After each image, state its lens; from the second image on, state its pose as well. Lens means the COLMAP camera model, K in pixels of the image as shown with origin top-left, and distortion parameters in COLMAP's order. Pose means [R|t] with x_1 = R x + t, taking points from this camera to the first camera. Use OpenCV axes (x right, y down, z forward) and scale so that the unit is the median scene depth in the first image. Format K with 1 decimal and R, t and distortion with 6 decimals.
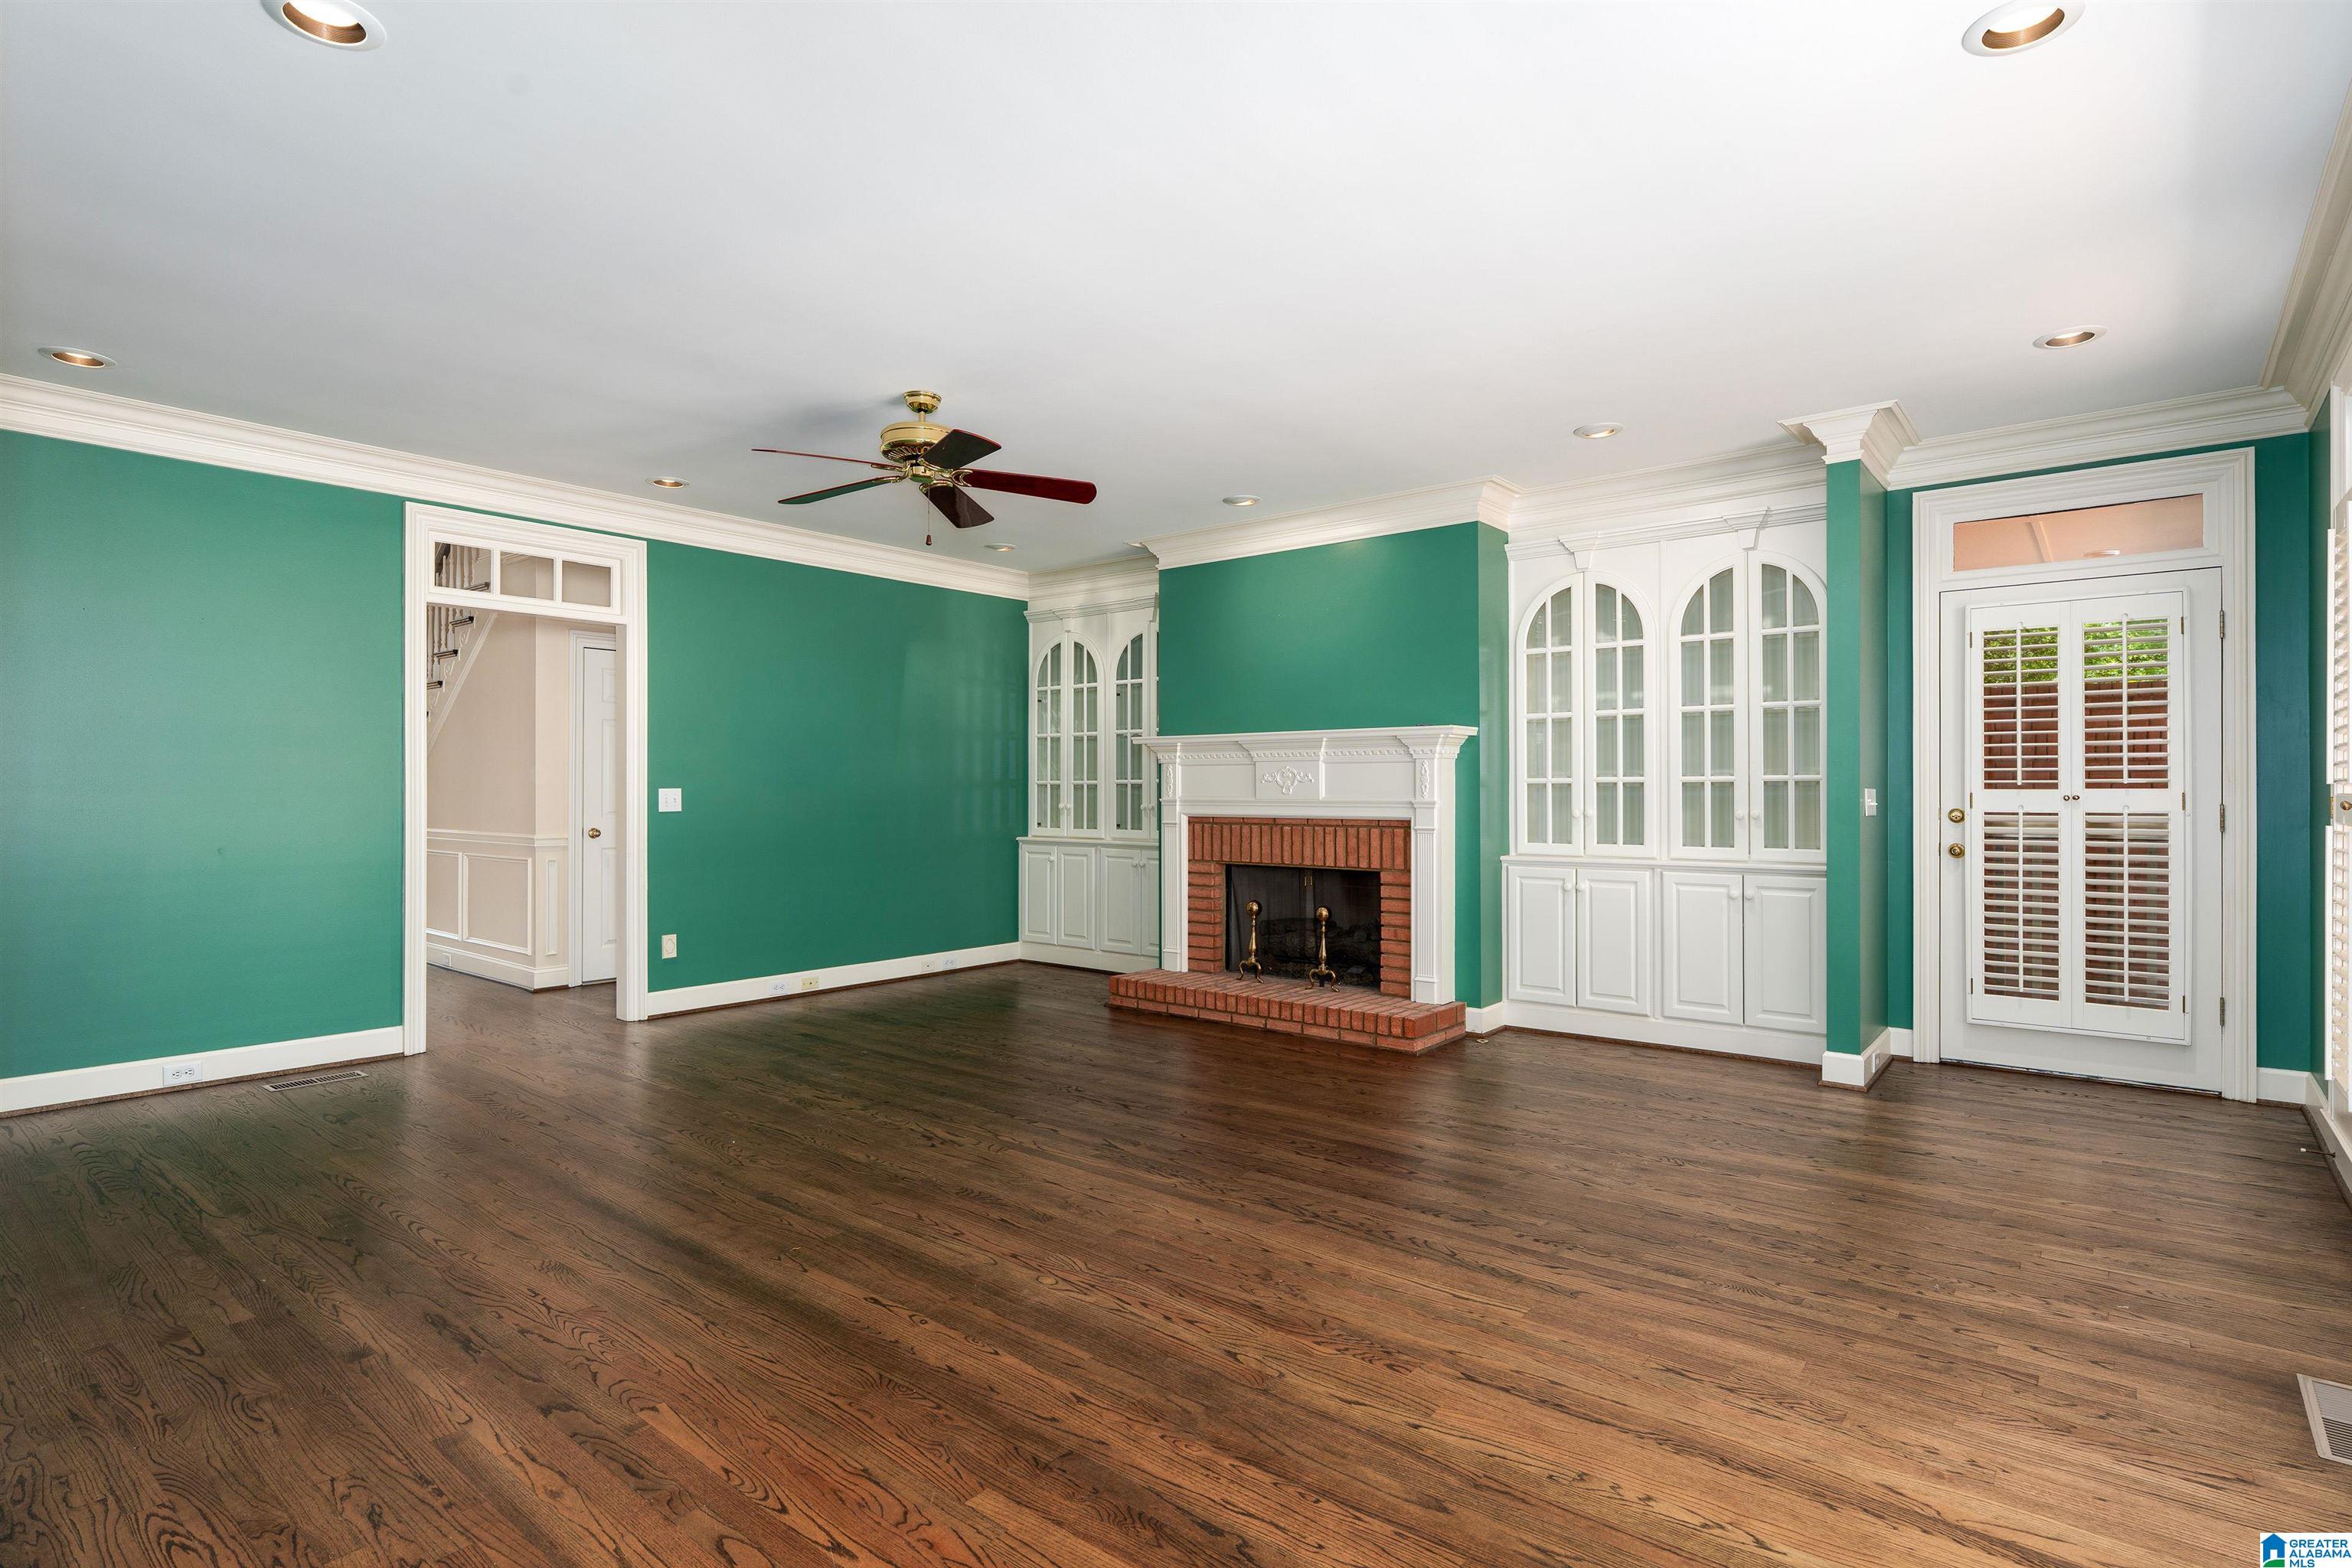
lens RADIAL K [[1169.1, 0, 1179.1], [0, 1169.1, 791.1], [0, 0, 1]] dist [-0.000109, -0.000140]
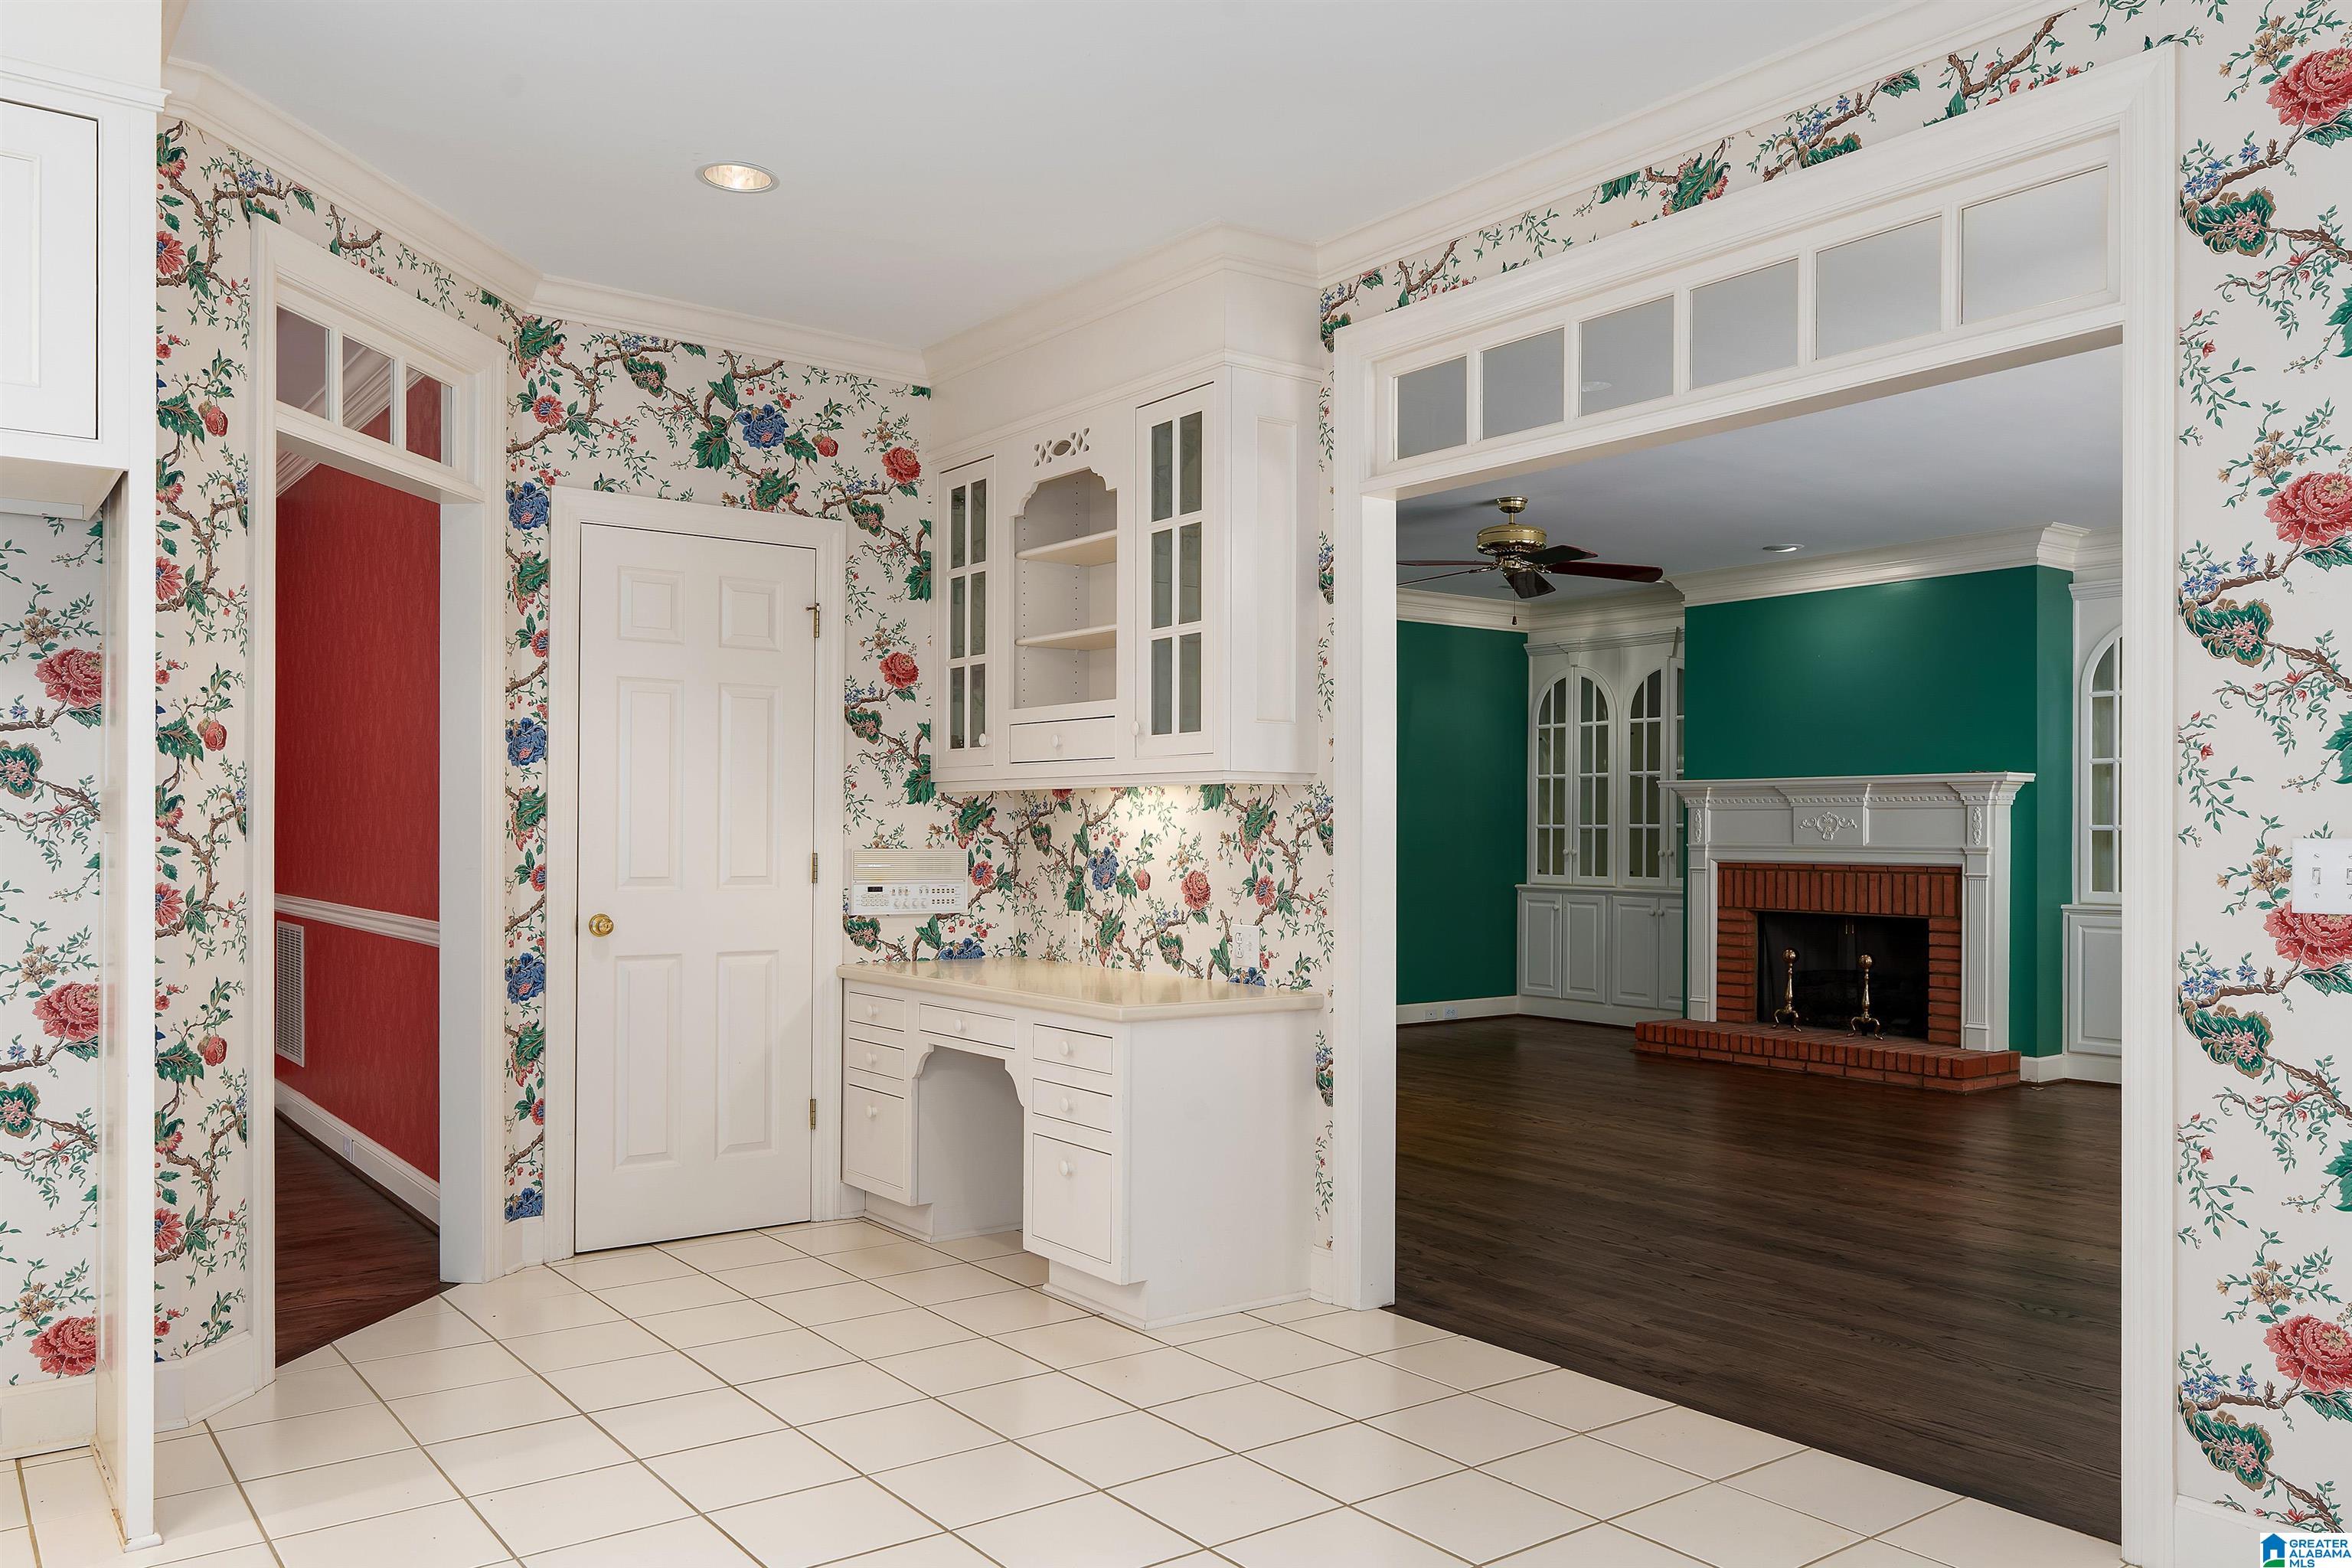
lens RADIAL K [[1739.8, 0, 1168.6], [0, 1739.8, 830.3], [0, 0, 1]] dist [0.000524, 0.000193]
pose [[0.969669, 0.005775, -0.244354, -0.086843], [-0.006932, 0.999968, -0.003874, 0.004031], [0.244324, 0.005451, 0.969678, -0.550621]]
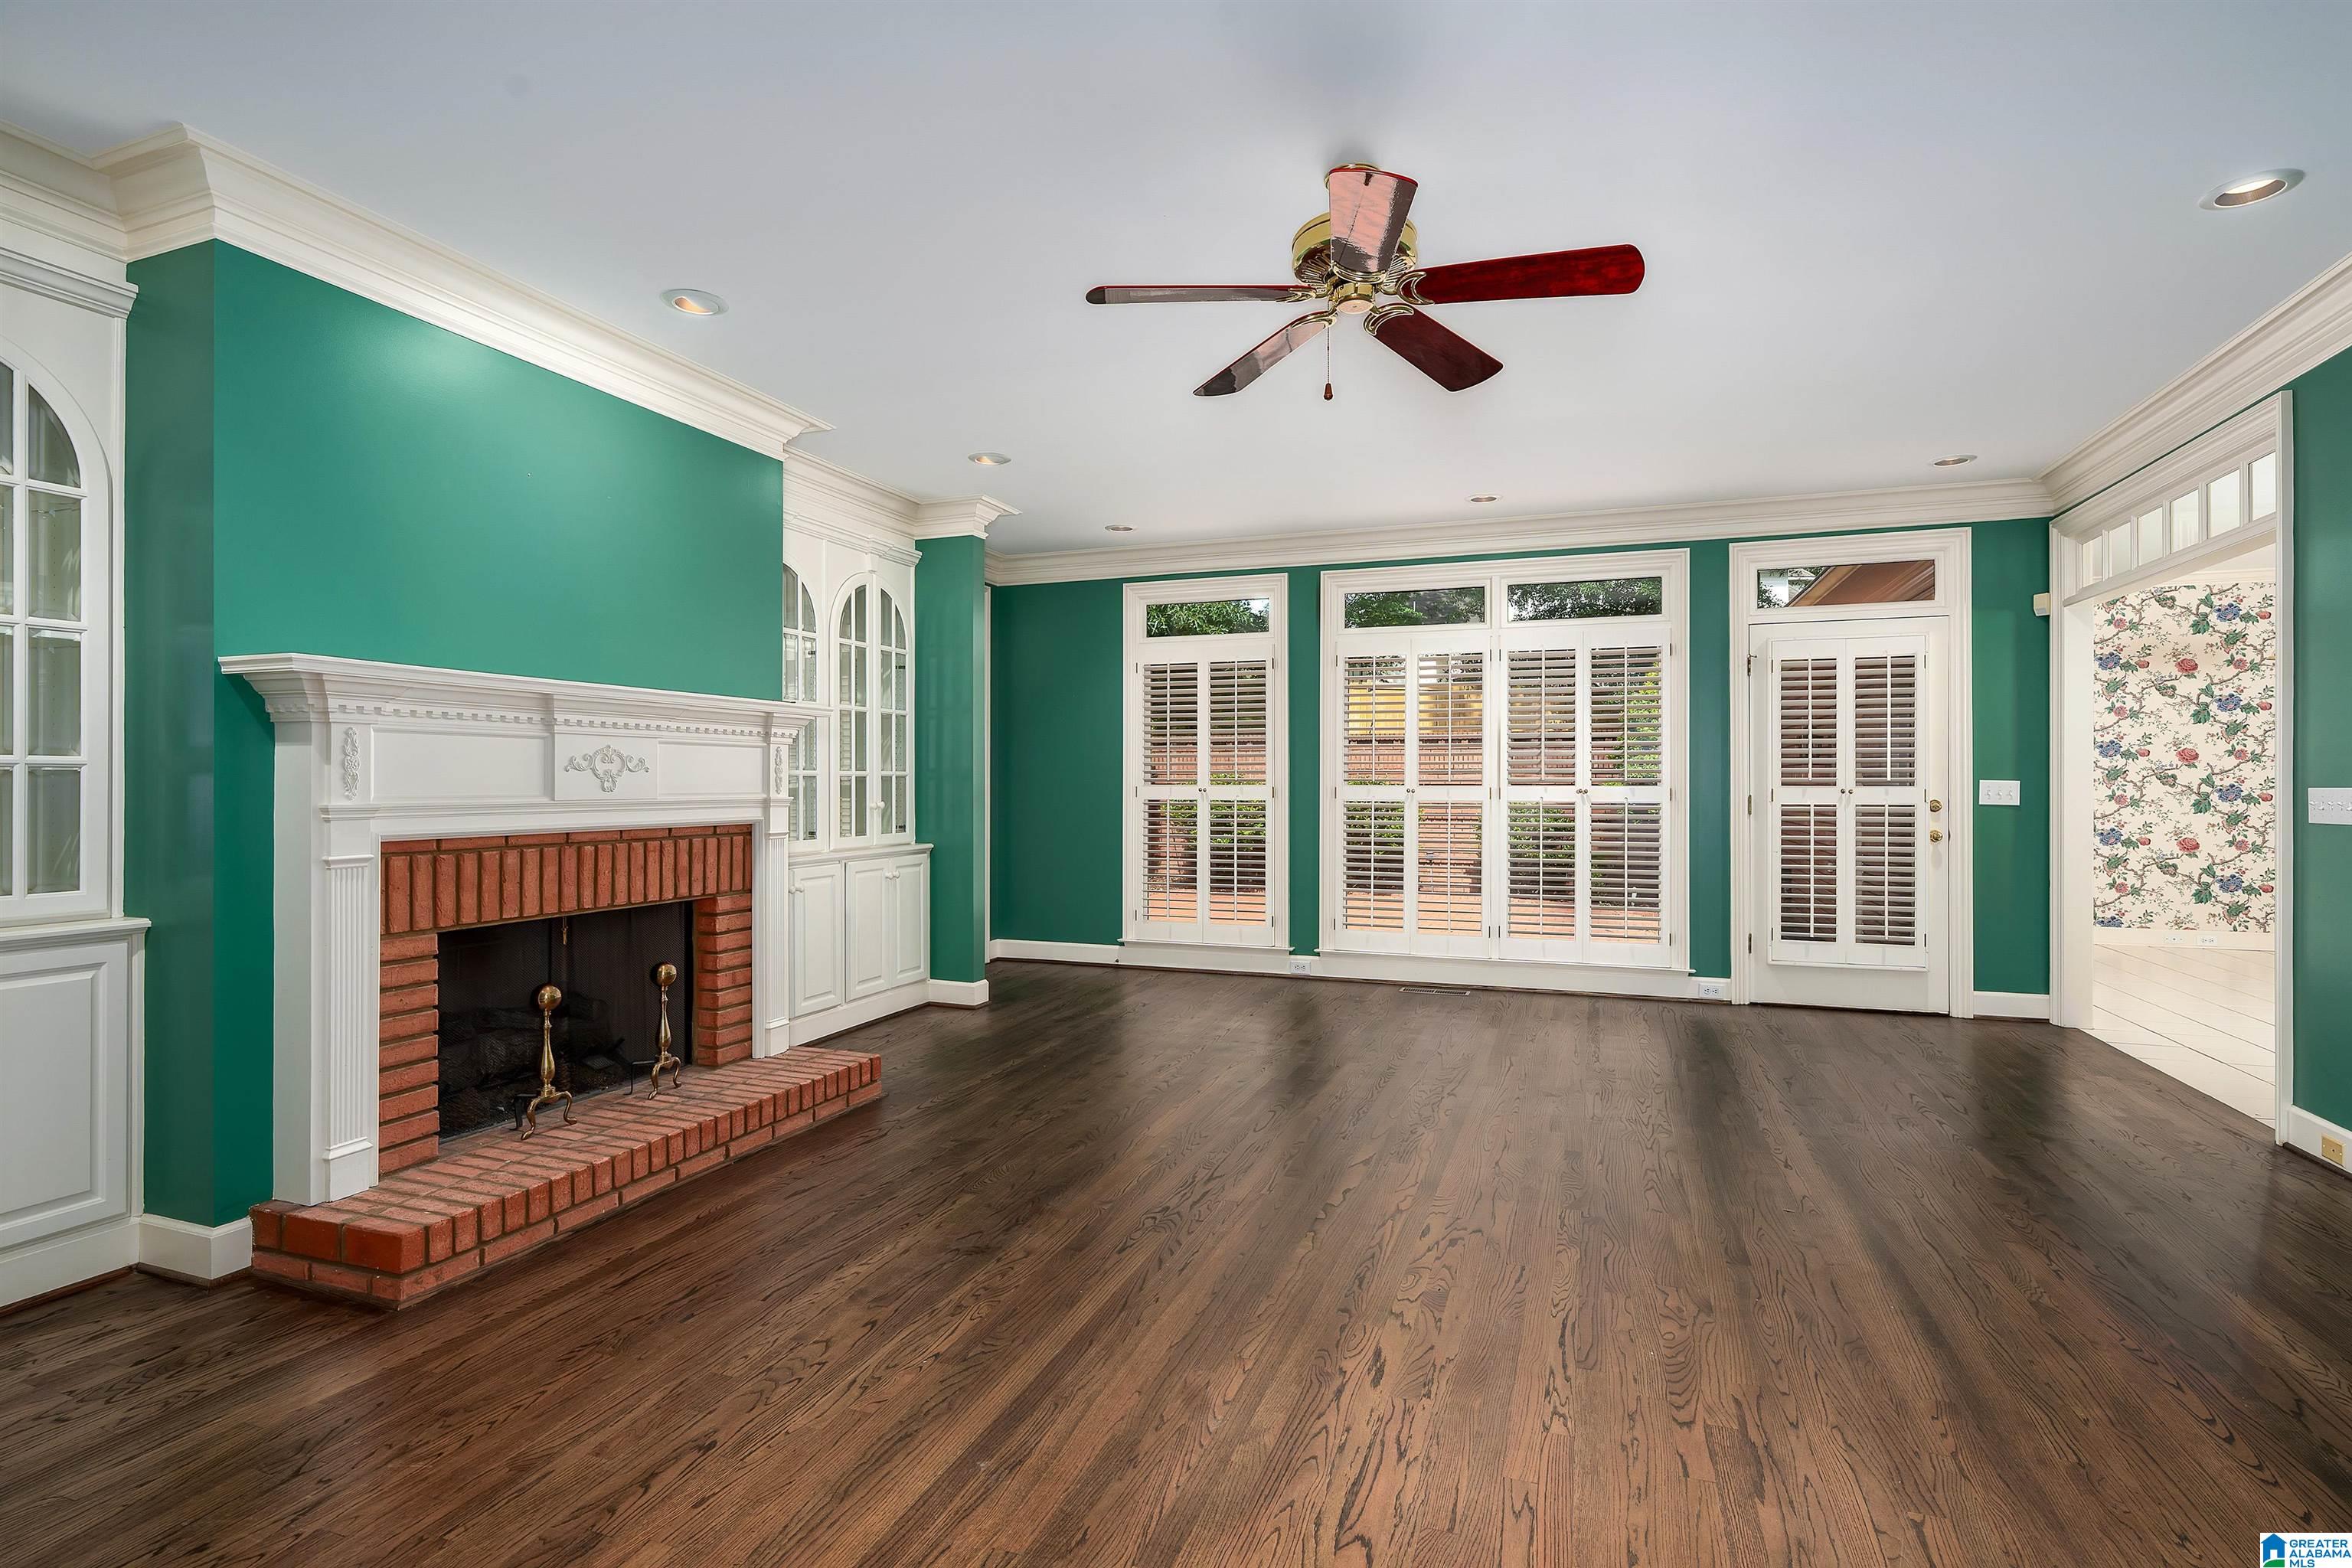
lens RADIAL K [[1125.0, 0, 1177.8], [0, 1125.0, 780.2], [0, 0, 1]] dist [-0.010967, 0.000101]
pose [[-0.321358, 0.003447, 0.946951, -0.541040], [0.003076, 0.999992, -0.002596, -0.000552], [-0.946953, 0.002078, -0.321366, 0.897137]]
